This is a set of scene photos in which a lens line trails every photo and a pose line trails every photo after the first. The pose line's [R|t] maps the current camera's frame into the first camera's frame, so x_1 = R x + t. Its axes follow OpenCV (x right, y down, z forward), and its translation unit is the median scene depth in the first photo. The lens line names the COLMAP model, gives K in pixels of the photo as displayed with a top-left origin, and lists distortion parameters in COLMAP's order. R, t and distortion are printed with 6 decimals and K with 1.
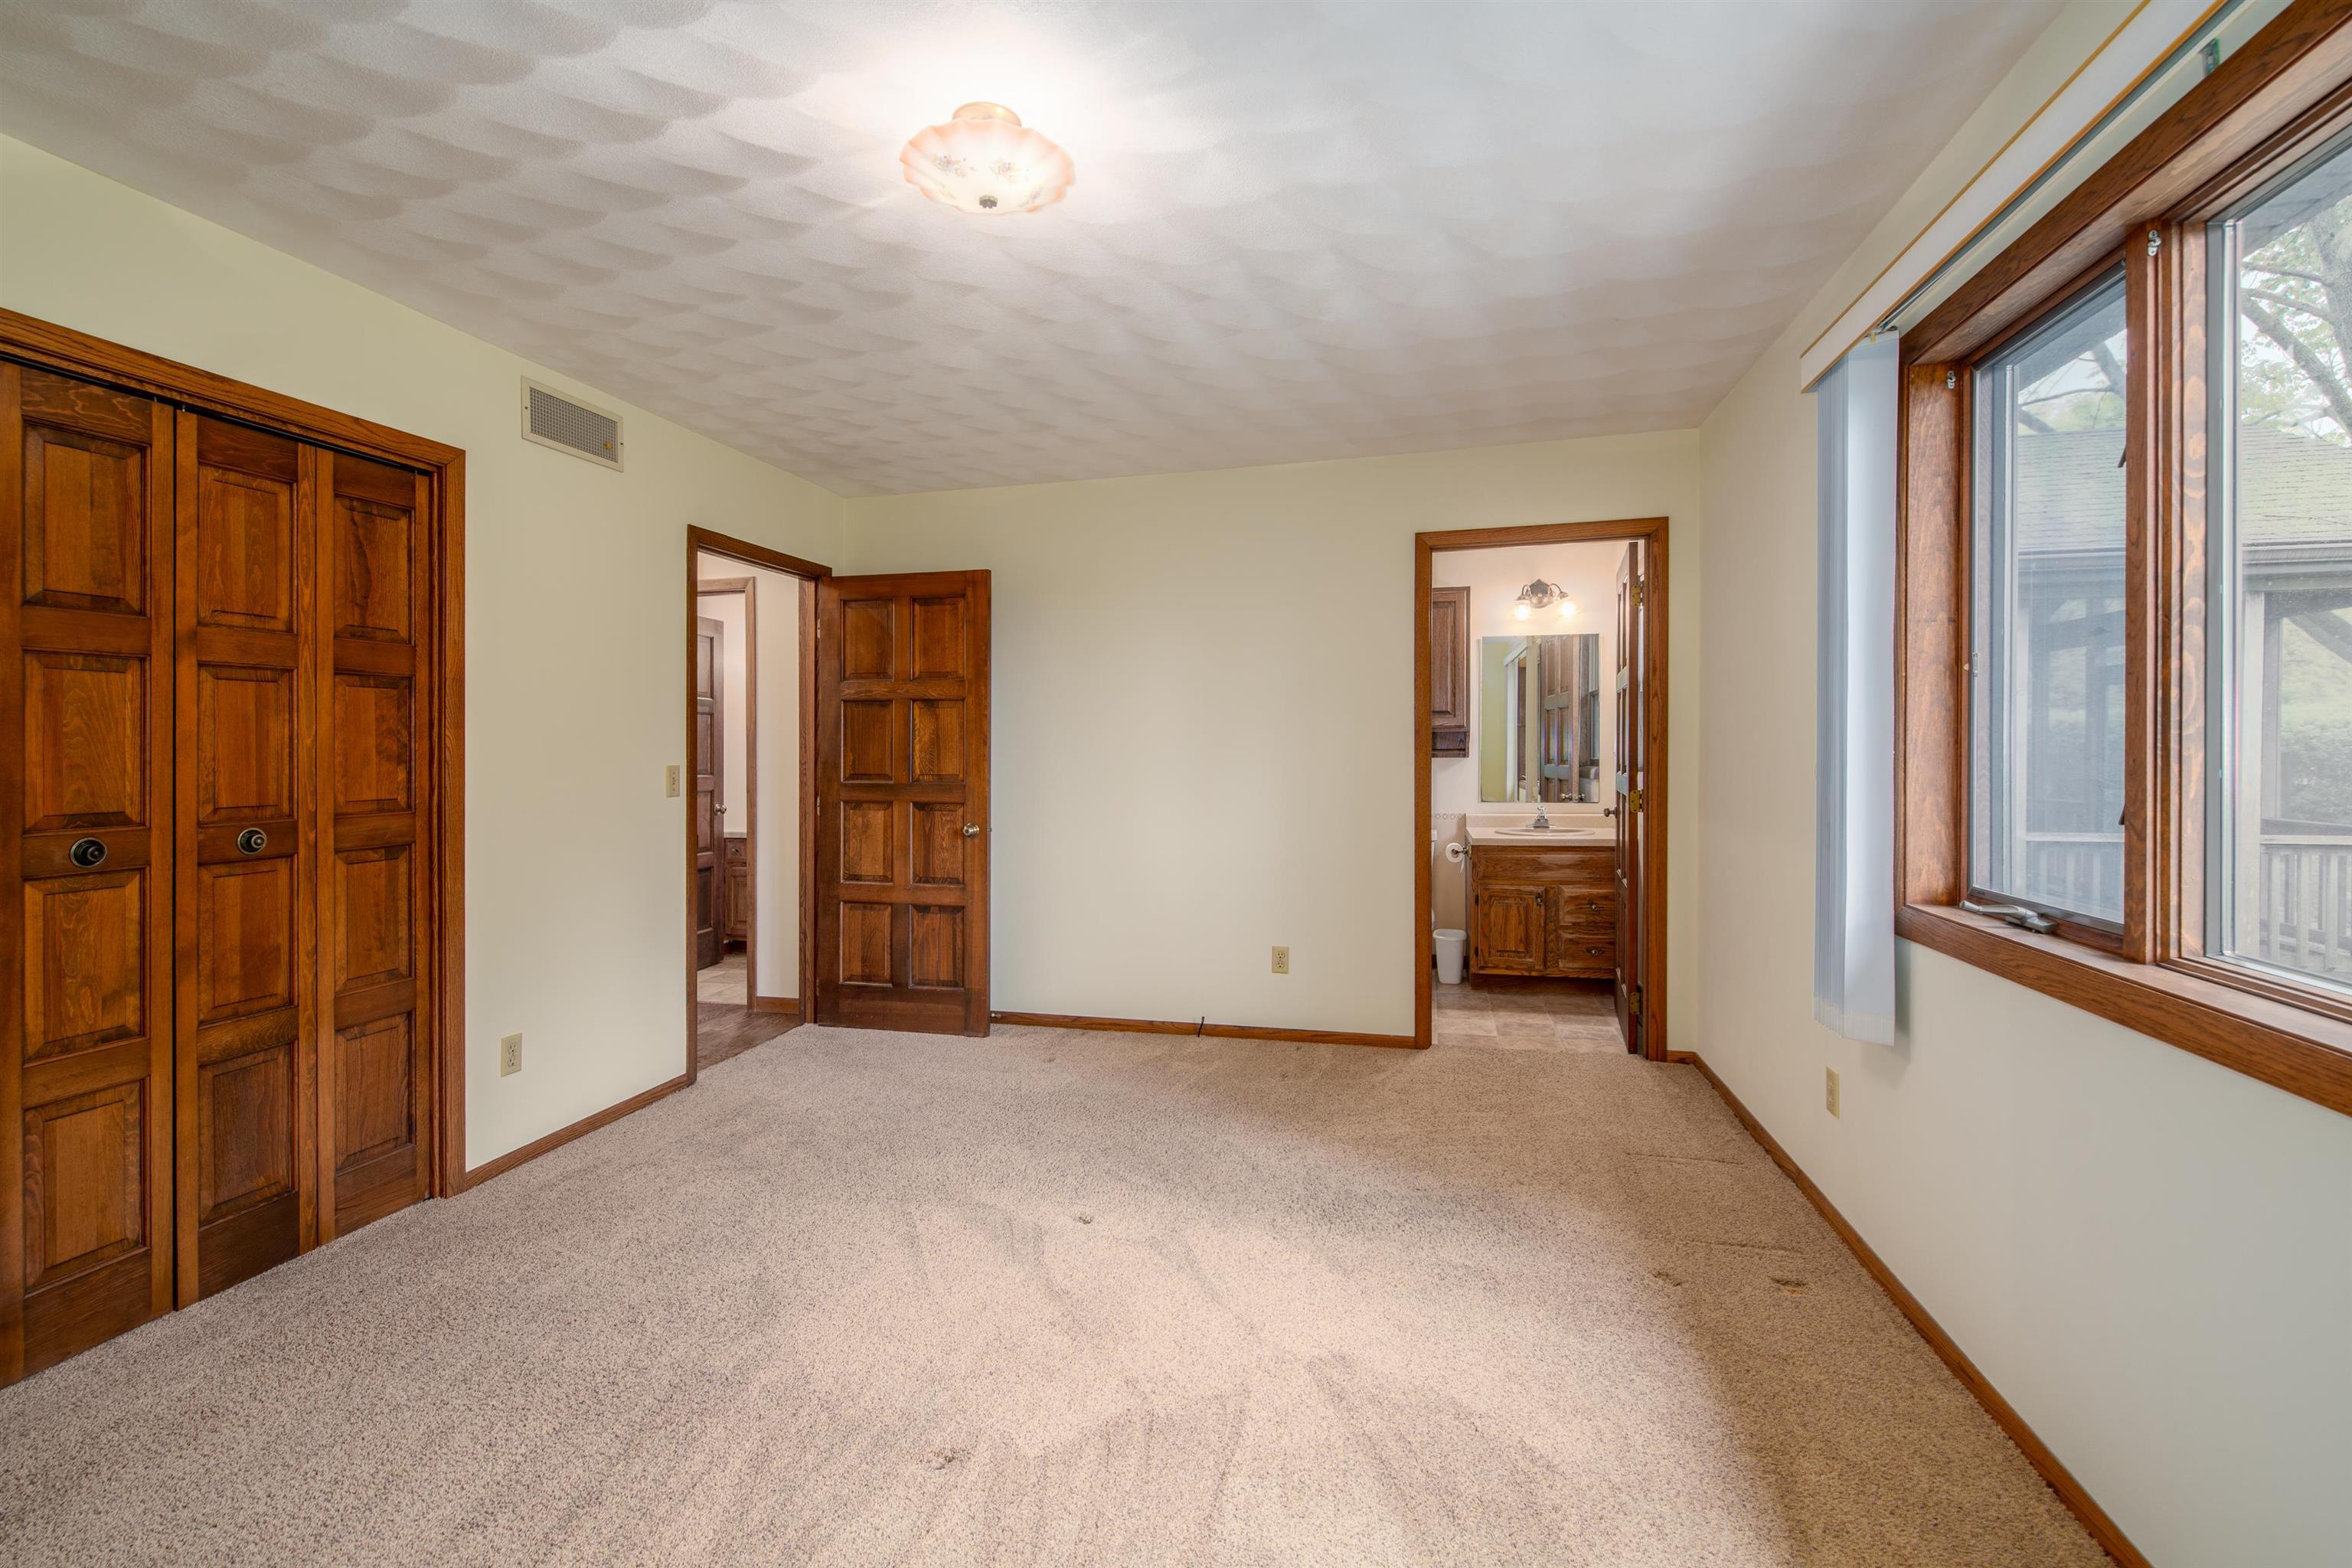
lens RADIAL K [[1044.9, 0, 1173.5], [0, 1044.9, 769.7], [0, 0, 1]] dist [0.004780, -0.000560]
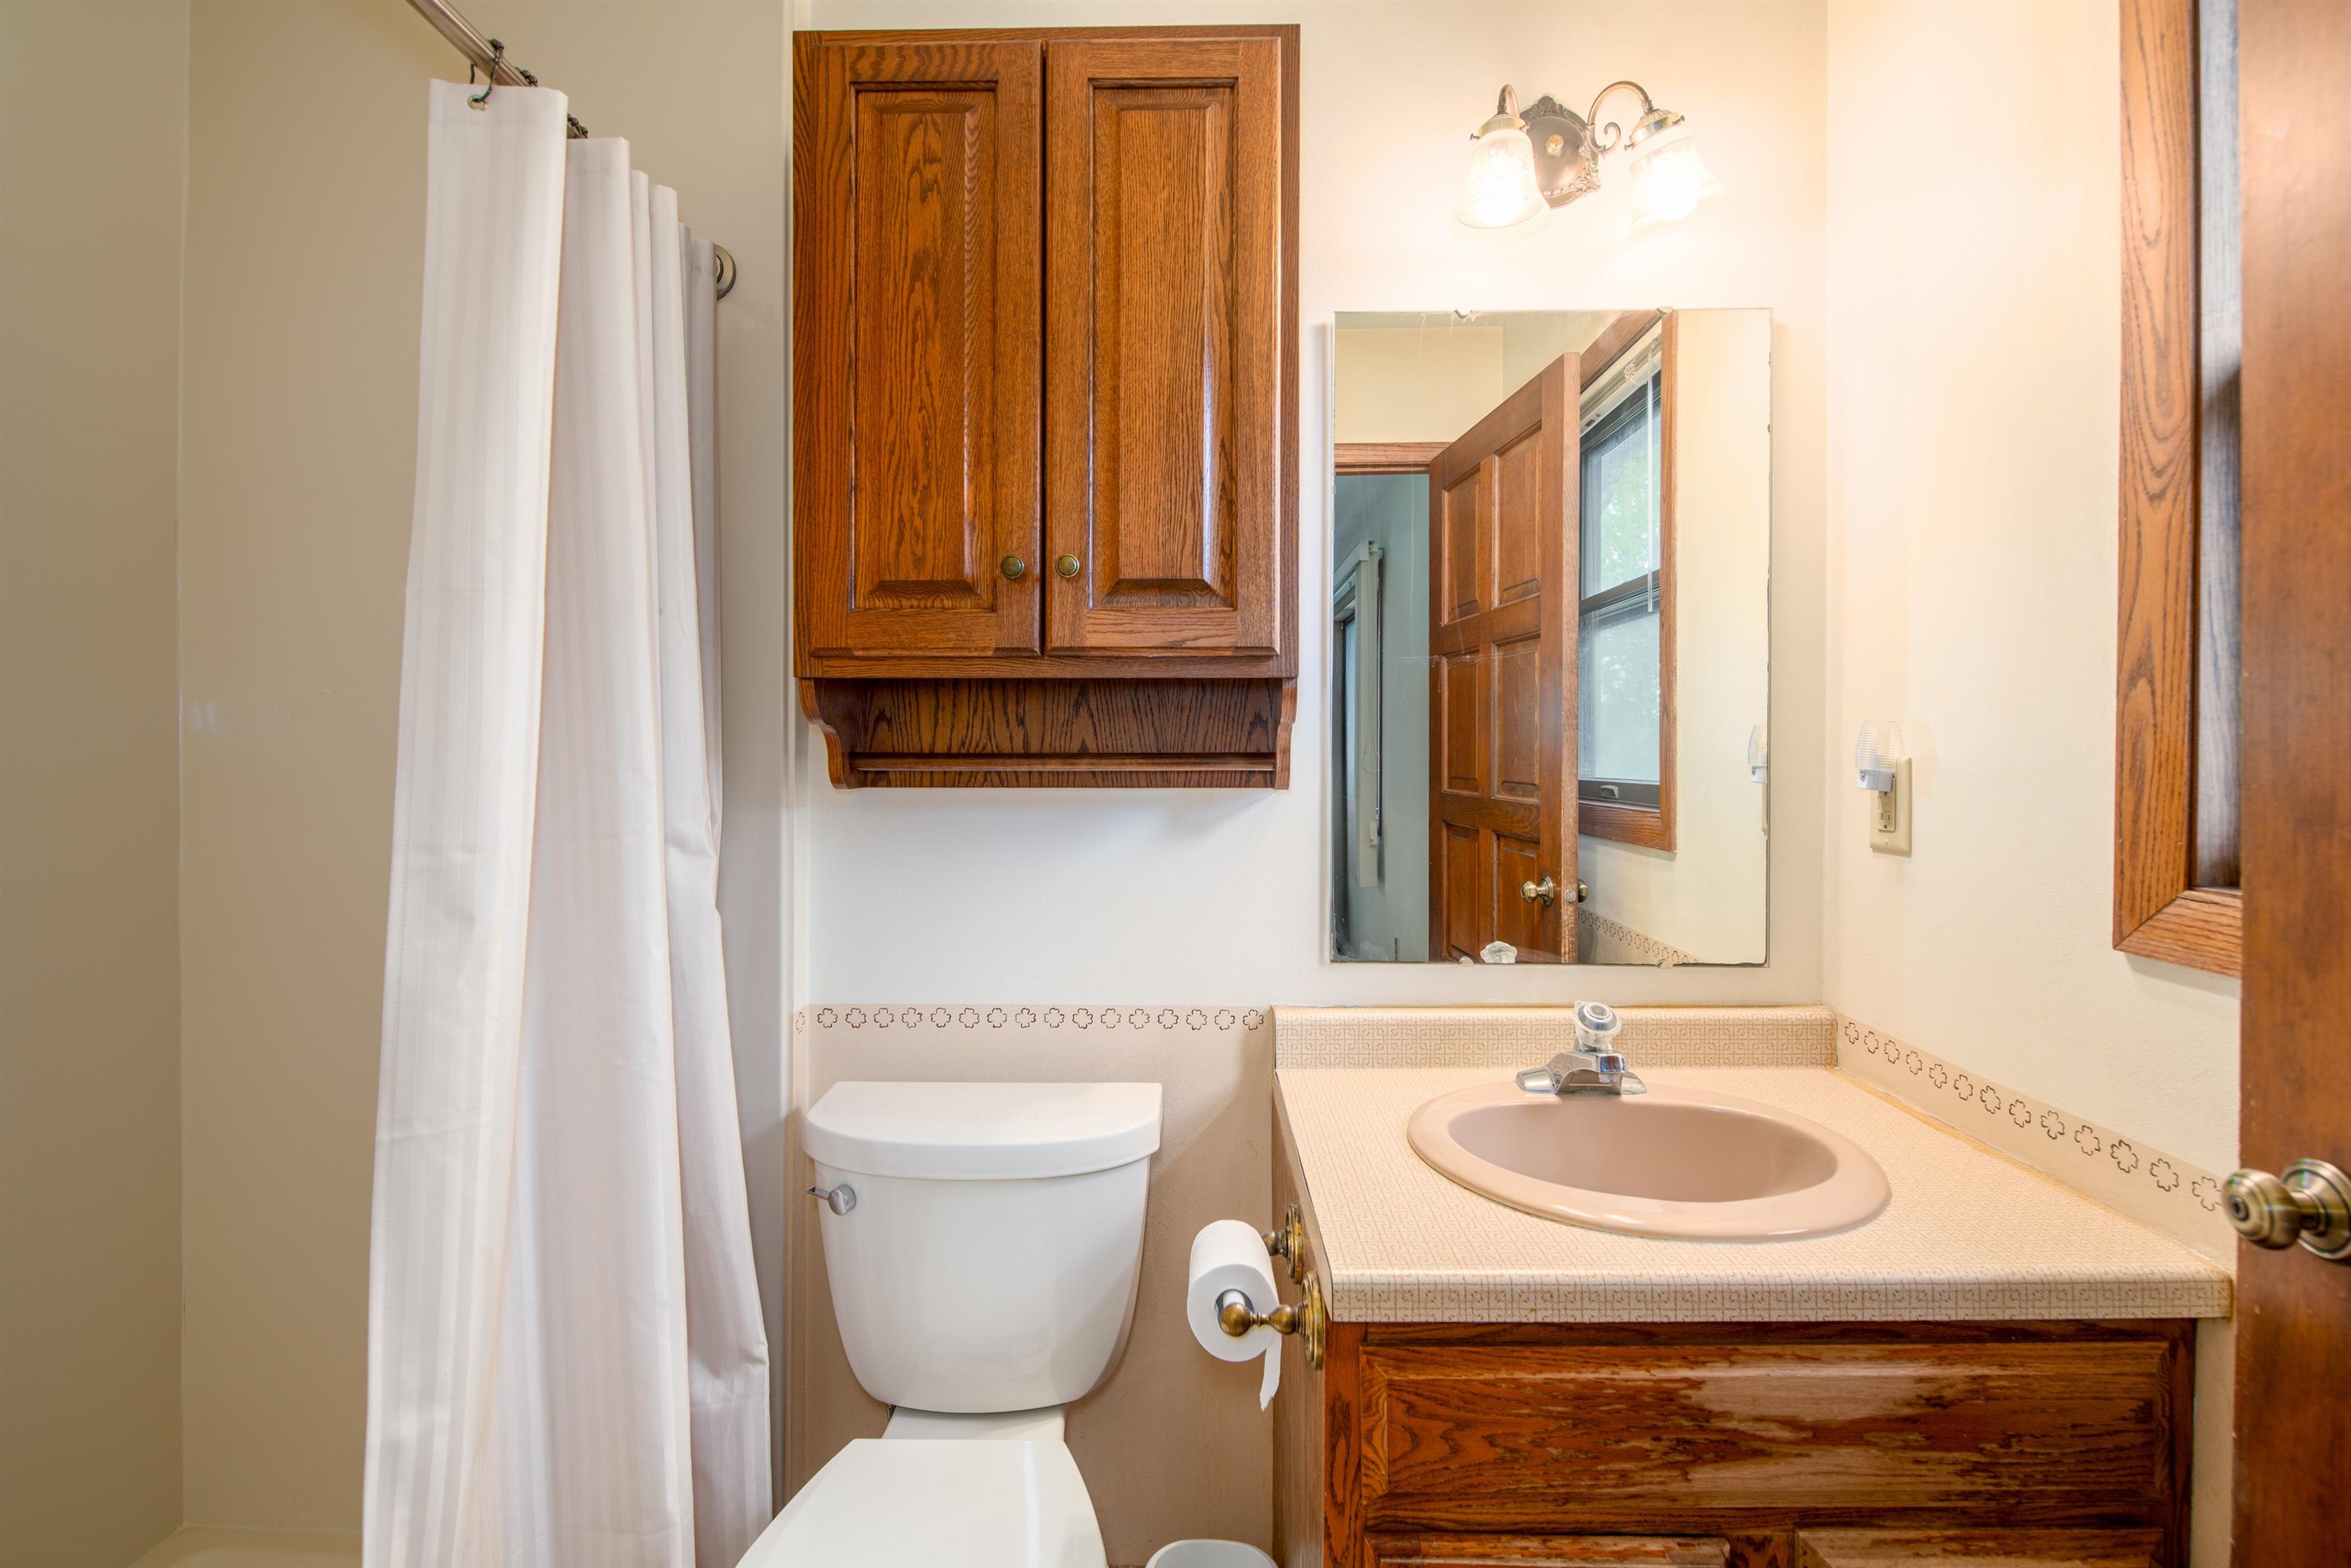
lens RADIAL K [[1044.4, 0, 1180.7], [0, 1044.4, 766.2], [0, 0, 1]] dist [0.004780, -0.000560]
pose [[0.977018, -0.001203, 0.213155, 0.211426], [-0.000546, 0.999967, 0.008149, -0.019457], [-0.213158, -0.008078, 0.976984, 0.787544]]
